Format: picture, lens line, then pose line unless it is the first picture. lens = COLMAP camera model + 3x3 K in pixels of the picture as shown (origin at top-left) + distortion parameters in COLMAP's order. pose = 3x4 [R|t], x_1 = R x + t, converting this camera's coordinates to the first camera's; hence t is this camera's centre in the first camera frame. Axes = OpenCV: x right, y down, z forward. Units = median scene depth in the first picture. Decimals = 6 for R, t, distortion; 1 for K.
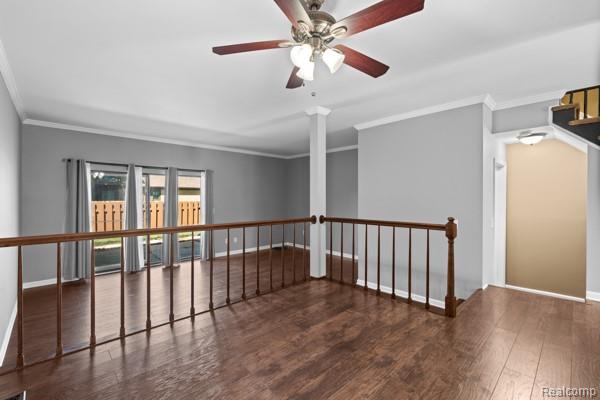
lens RADIAL K [[264.3, 0, 303.4], [0, 264.3, 200.2], [0, 0, 1]] dist [-0.000827, 0.000765]
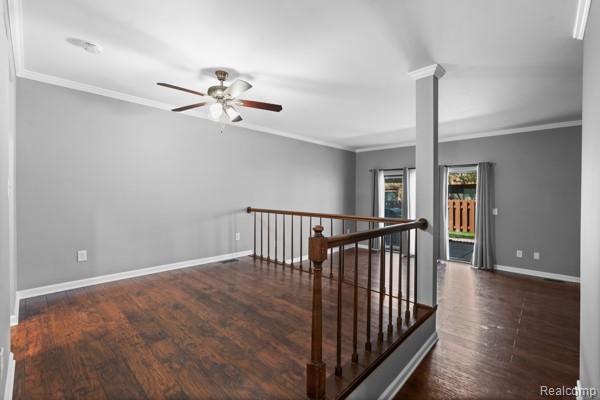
lens RADIAL K [[264.3, 0, 299.5], [0, 264.3, 194.6], [0, 0, 1]] dist [-0.000827, 0.000765]
pose [[0.047808, 0.005328, -0.998842, 1.313850], [-0.024786, 0.999684, 0.004146, -0.010237], [0.998549, 0.024560, 0.047925, 1.064321]]
